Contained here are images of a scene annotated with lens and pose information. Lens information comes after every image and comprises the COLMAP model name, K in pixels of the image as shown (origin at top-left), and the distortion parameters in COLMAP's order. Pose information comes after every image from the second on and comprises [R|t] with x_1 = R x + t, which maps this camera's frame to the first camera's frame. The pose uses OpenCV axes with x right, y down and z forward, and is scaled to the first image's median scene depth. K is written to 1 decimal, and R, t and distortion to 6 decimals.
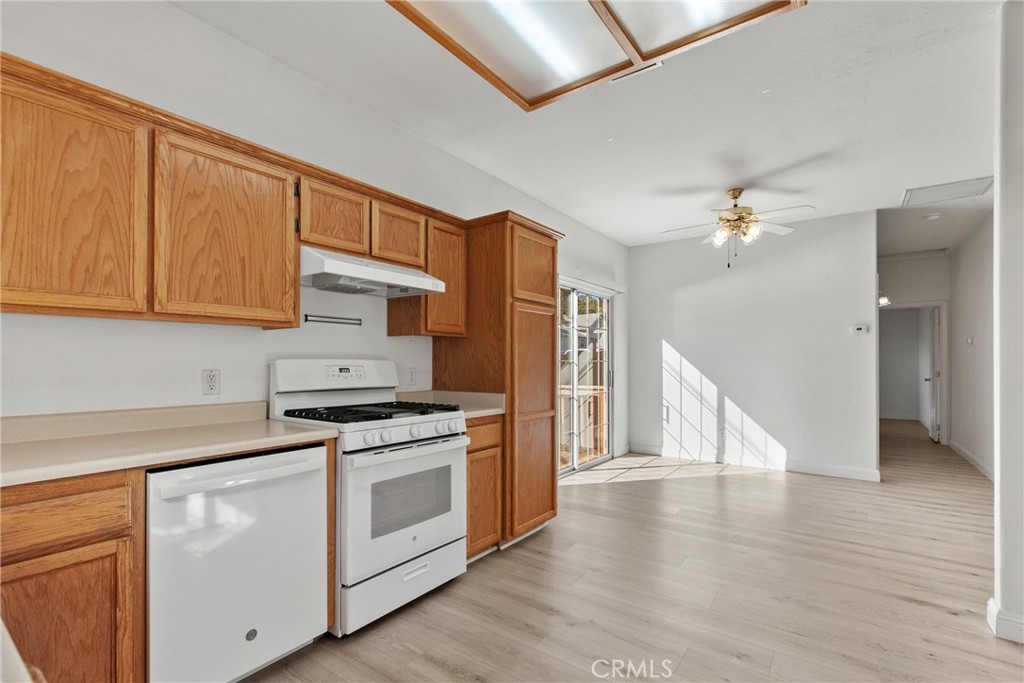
lens RADIAL K [[464.8, 0, 509.6], [0, 464.8, 362.2], [0, 0, 1]] dist [0.004145, -0.001278]
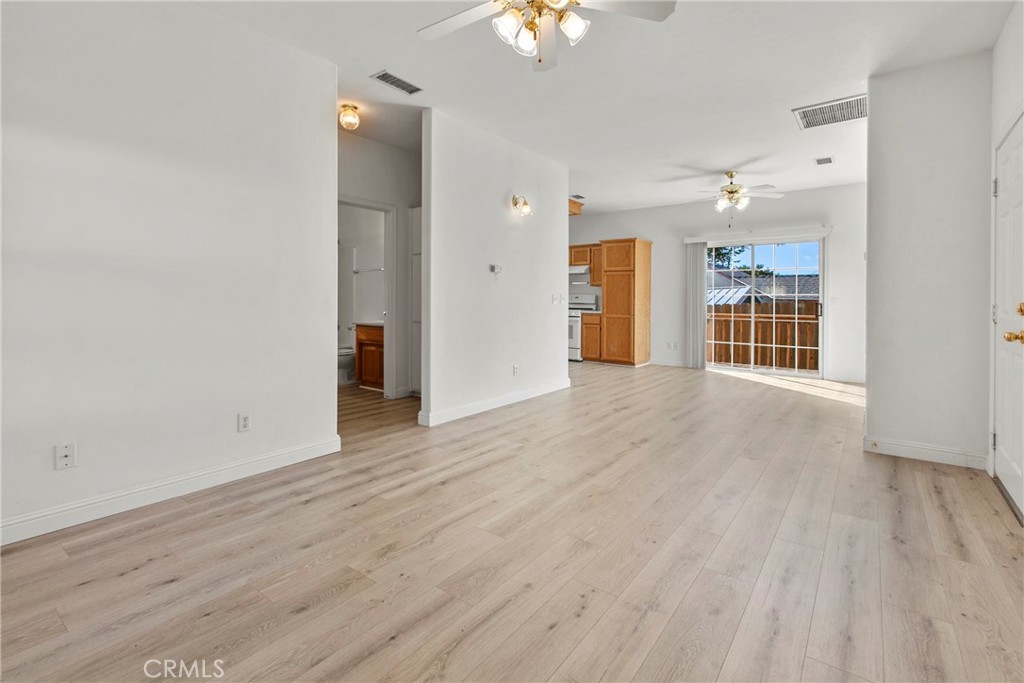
lens RADIAL K [[464.8, 0, 509.8], [0, 464.8, 292.1], [0, 0, 1]] dist [0.004145, -0.001278]
pose [[-0.030570, -0.018659, -0.999358, 3.268674], [-0.009529, 0.999786, -0.018375, 0.047058], [0.999487, 0.008961, -0.030741, 0.639893]]
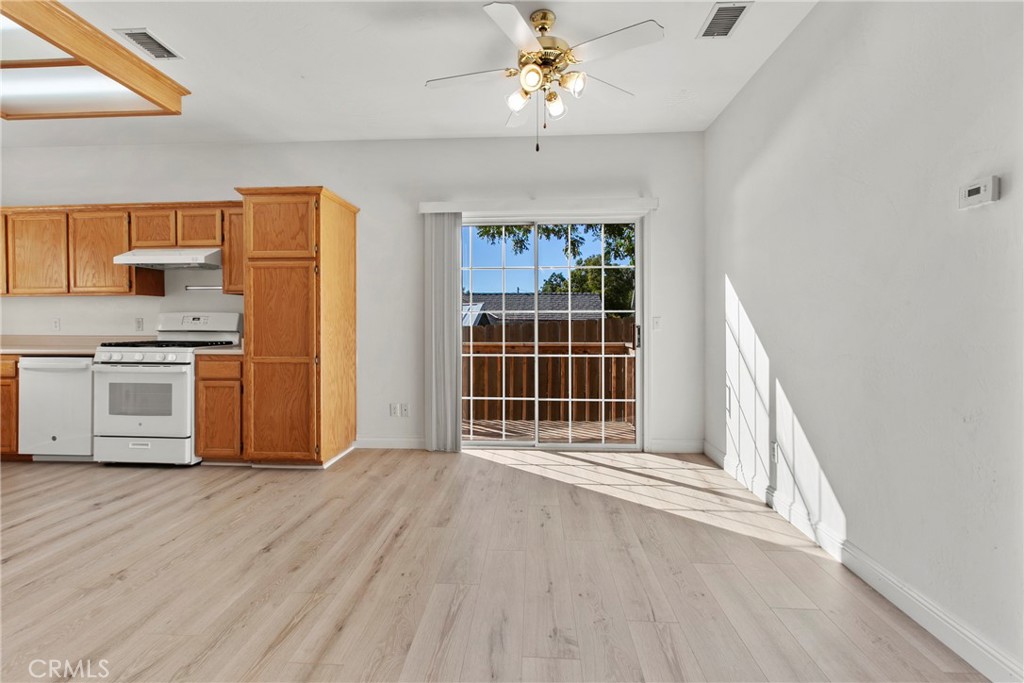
lens RADIAL K [[464.8, 0, 510.4], [0, 464.8, 323.8], [0, 0, 1]] dist [0.004145, -0.001278]
pose [[0.539016, 0.003067, -0.842290, 1.651093], [0.001734, 0.999987, 0.004751, 0.029429], [0.842293, -0.004022, 0.539004, 1.102961]]
